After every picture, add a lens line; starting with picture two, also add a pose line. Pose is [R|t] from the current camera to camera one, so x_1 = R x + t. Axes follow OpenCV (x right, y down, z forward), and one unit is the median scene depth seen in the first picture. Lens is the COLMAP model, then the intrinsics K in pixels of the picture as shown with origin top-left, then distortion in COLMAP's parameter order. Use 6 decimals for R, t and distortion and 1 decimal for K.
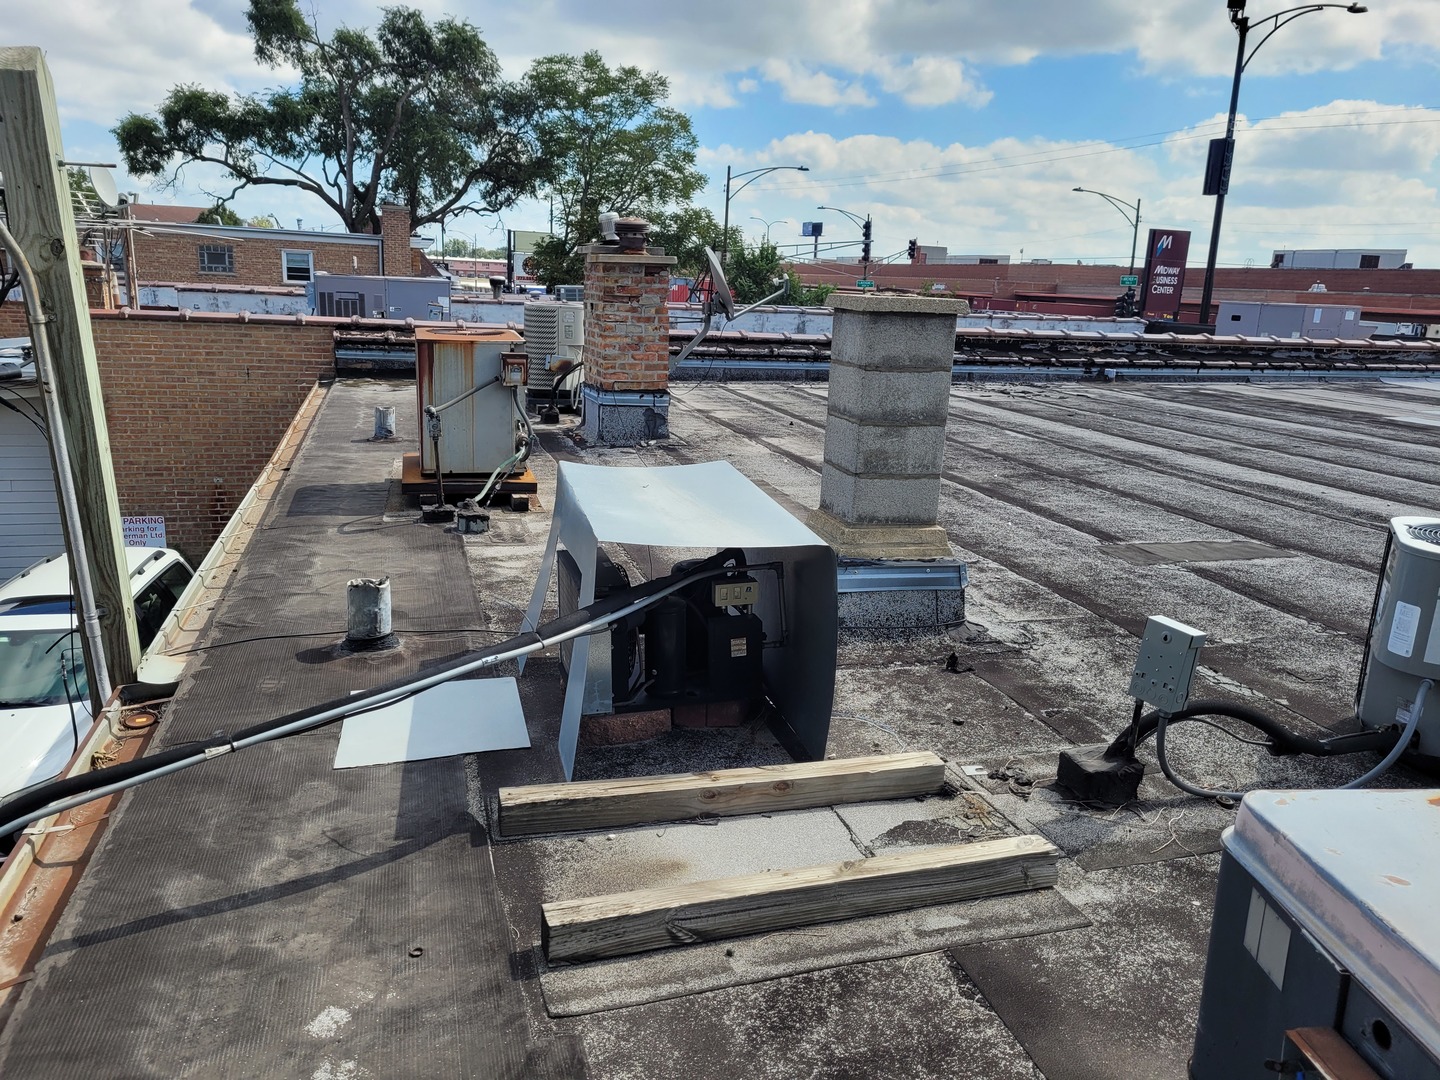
lens RADIAL K [[1084.5, 0, 732.8], [0, 1084.5, 547.1], [0, 0, 1]] dist [0.053345, -0.048420]
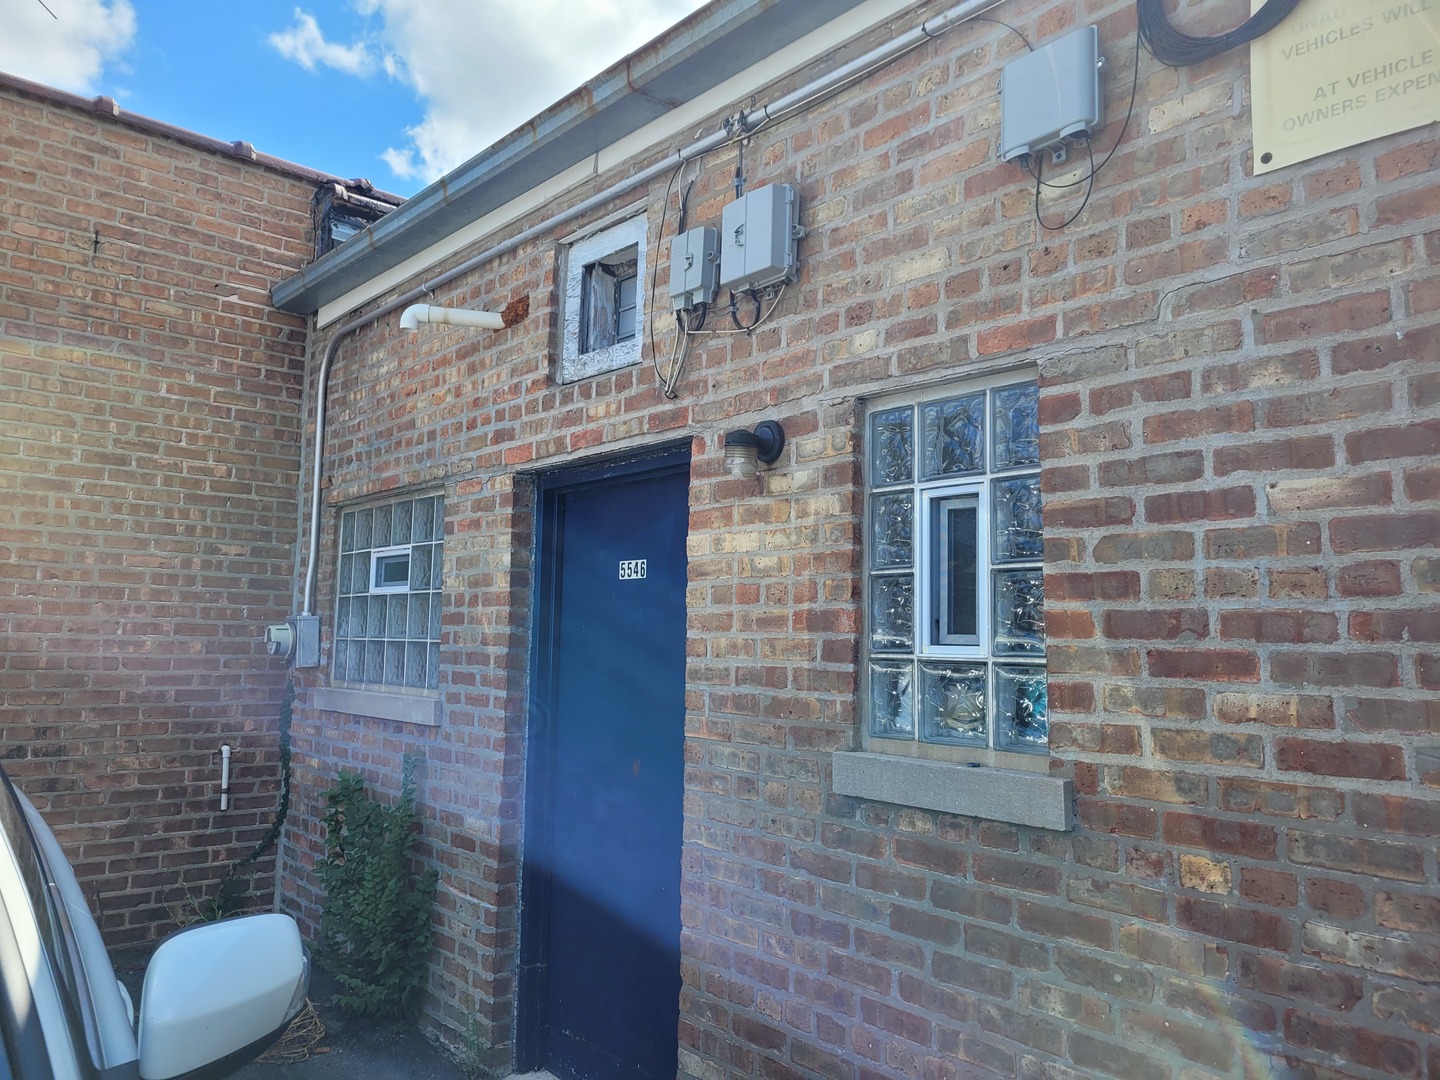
lens RADIAL K [[1084.5, 0, 702.9], [0, 1084.5, 538.7], [0, 0, 1]] dist [0.053345, -0.048420]
pose [[0.914881, 0.019445, 0.403255, -0.400561], [0.111657, 0.947693, -0.299018, 0.079396], [-0.387977, 0.318591, 0.864855, 0.614836]]
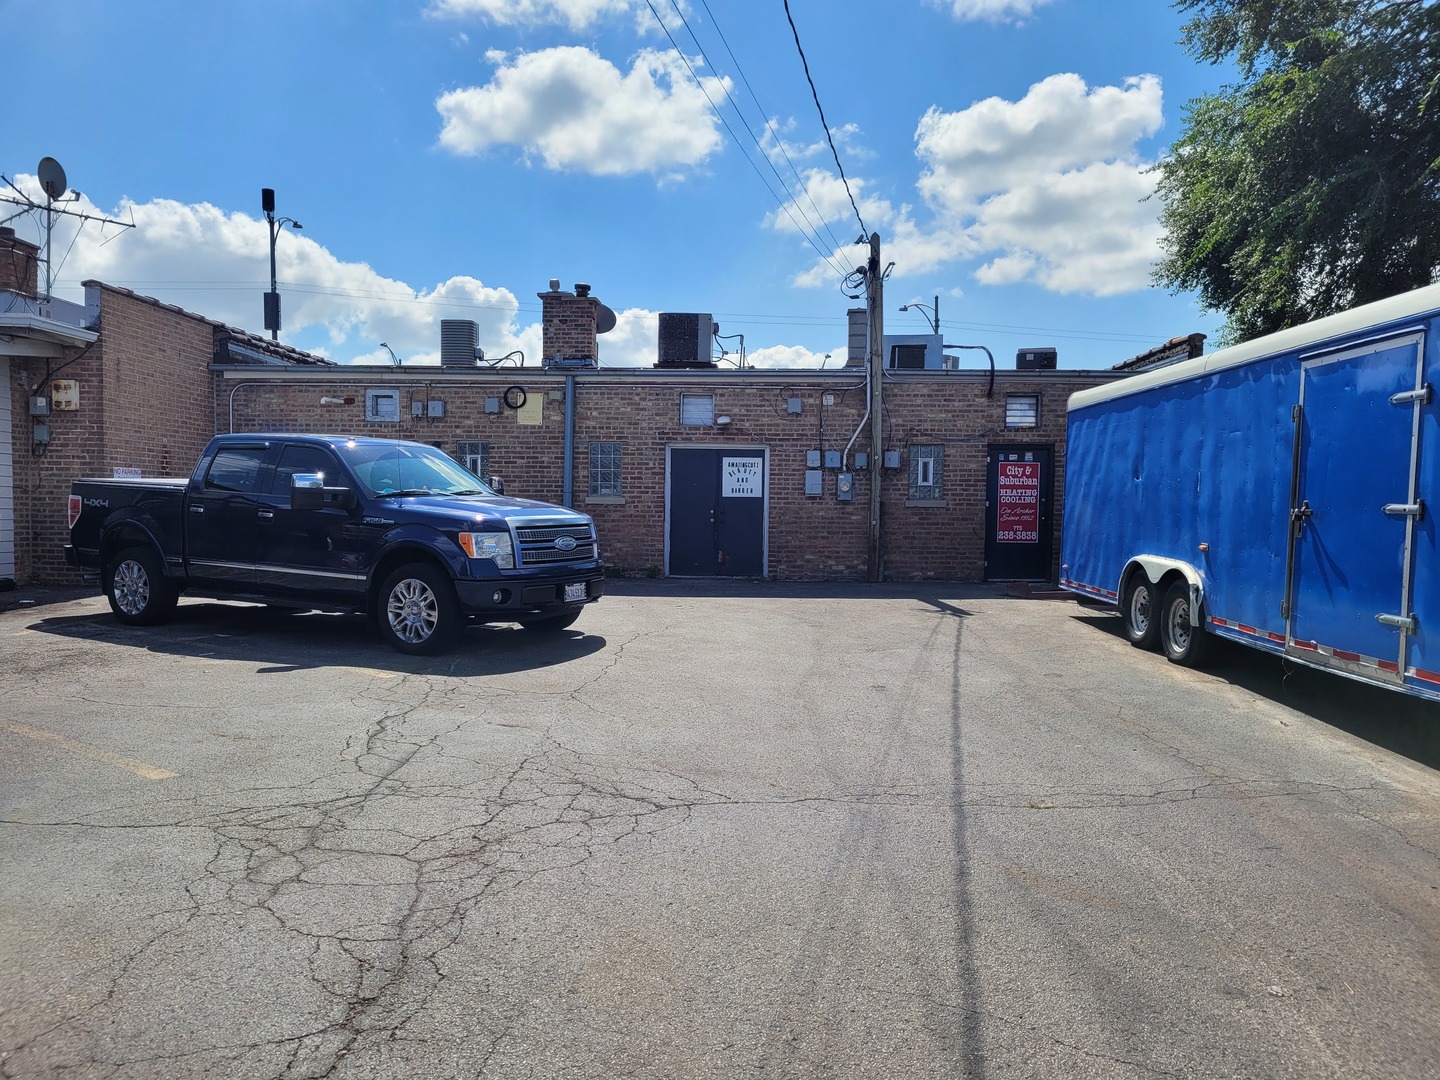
lens RADIAL K [[1084.5, 0, 731.3], [0, 1084.5, 539.9], [0, 0, 1]] dist [0.053345, -0.048420]
pose [[0.314982, -0.068993, 0.946587, -1.424986], [0.235124, 0.971937, -0.007398, 0.197912], [-0.919512, 0.224896, 0.322365, 0.080506]]
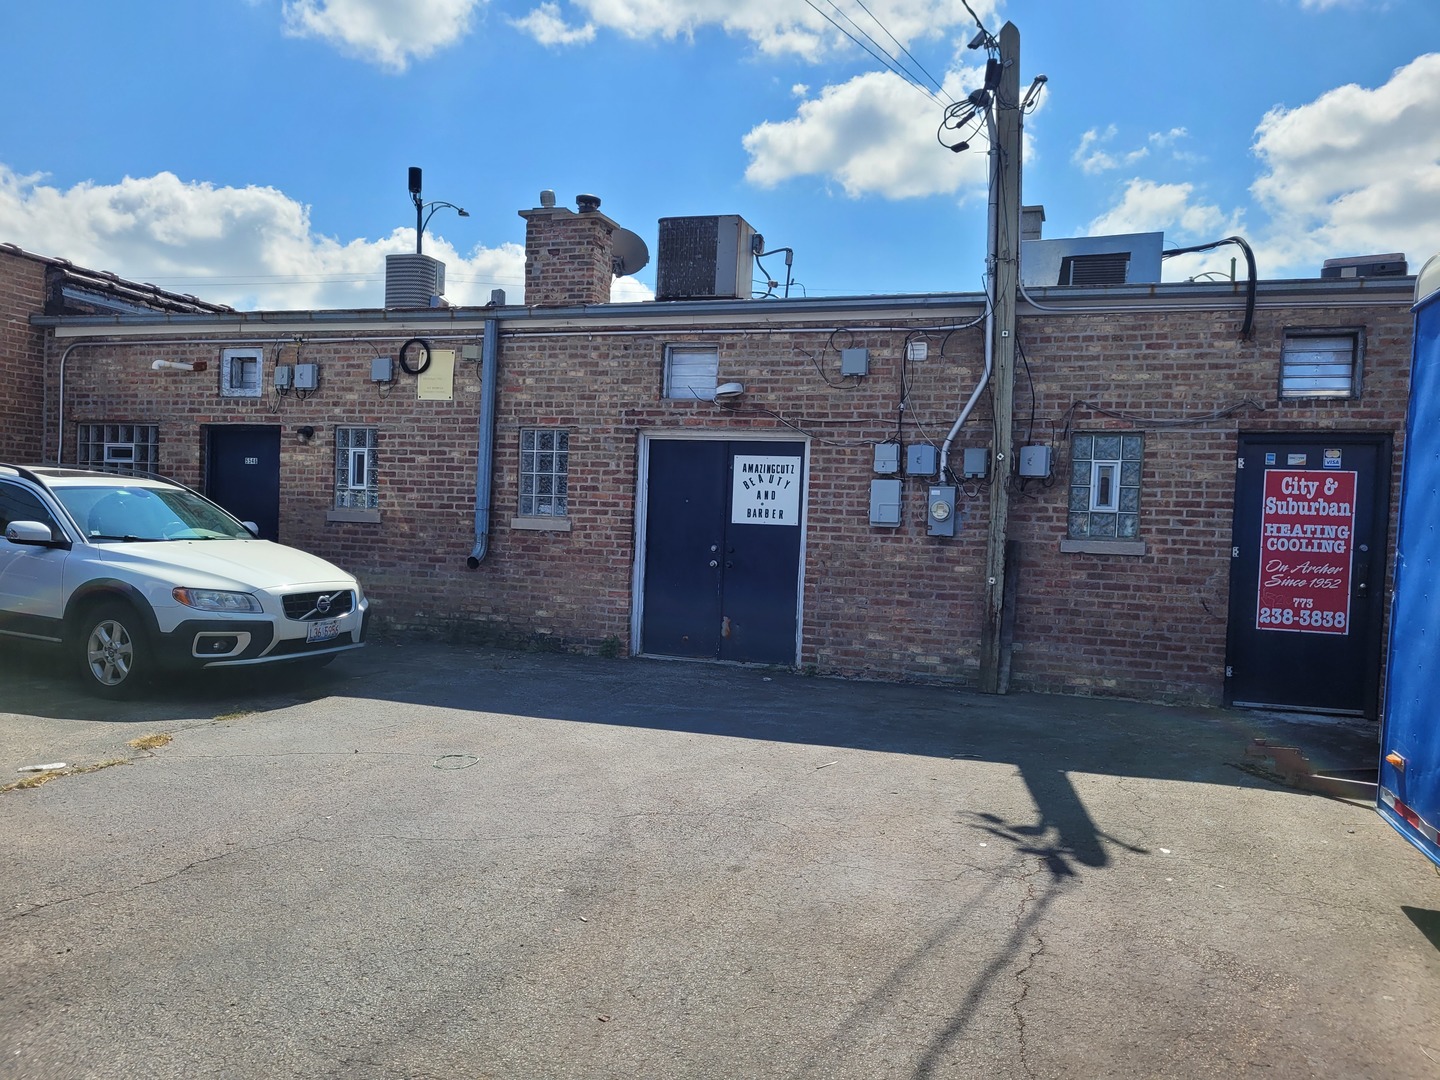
lens RADIAL K [[1084.5, 0, 705.9], [0, 1084.5, 546.0], [0, 0, 1]] dist [0.053345, -0.048420]
pose [[0.570795, -0.038177, 0.820205, -0.819279], [0.187029, 0.978705, -0.084602, 0.211035], [-0.799508, 0.201692, 0.565780, 0.090280]]
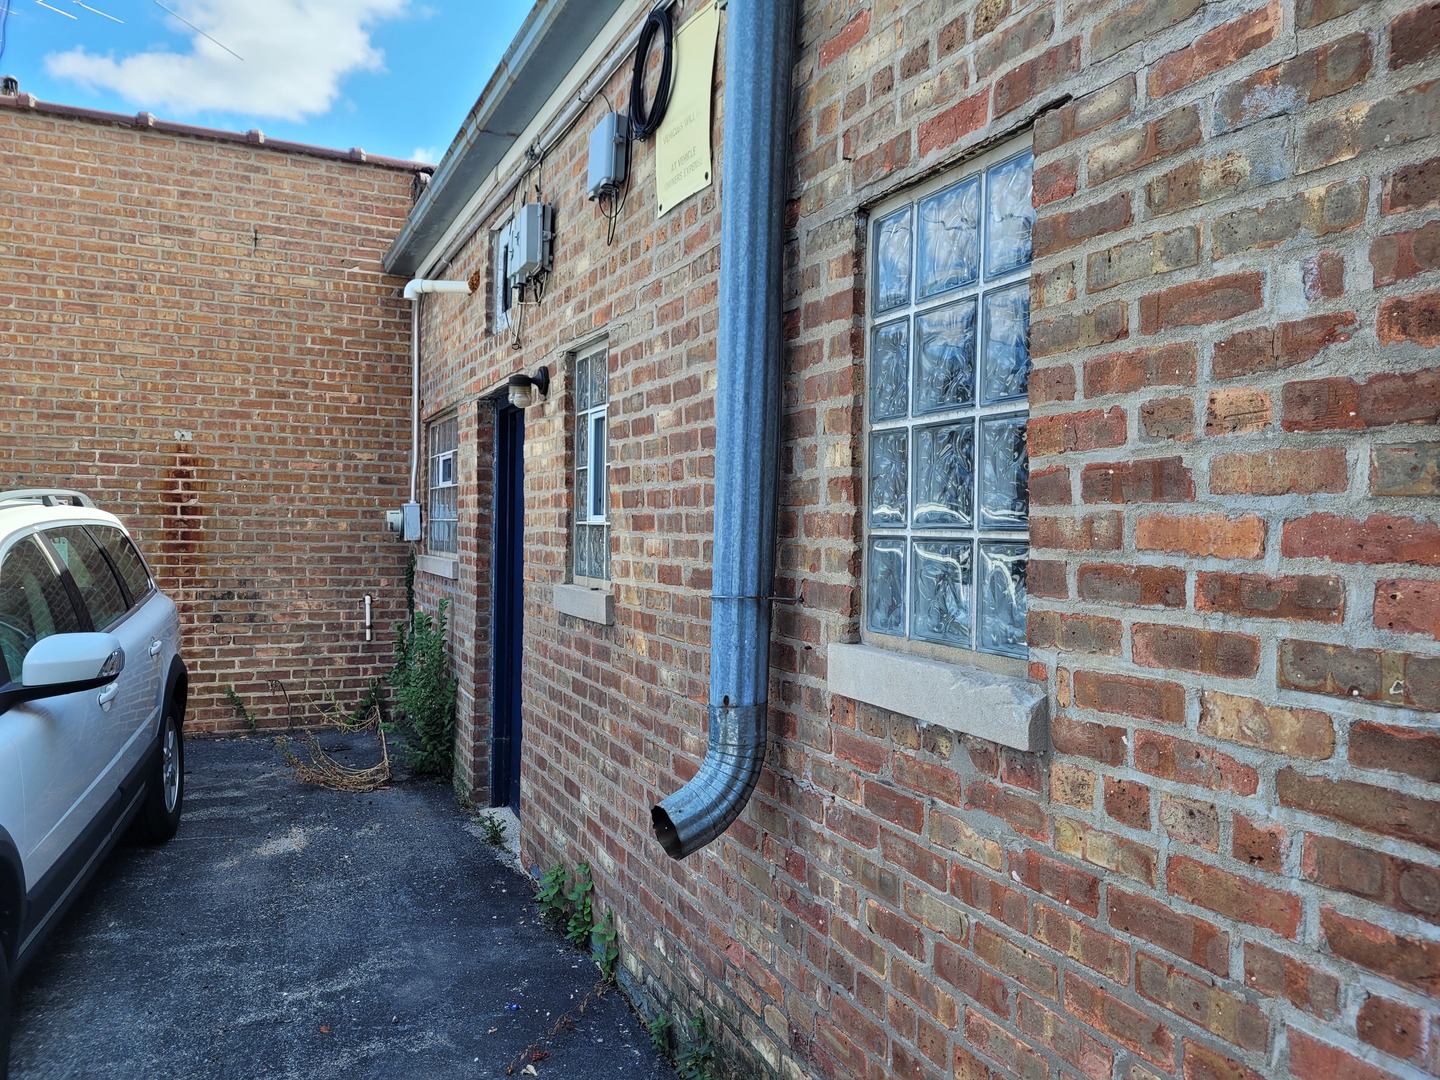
lens RADIAL K [[1084.5, 0, 718.8], [0, 1084.5, 547.1], [0, 0, 1]] dist [0.053345, -0.048420]
pose [[0.990913, -0.025178, 0.132126, -0.290889], [0.053694, 0.974705, -0.216951, 0.119285], [-0.123321, 0.222074, 0.967200, 0.480938]]
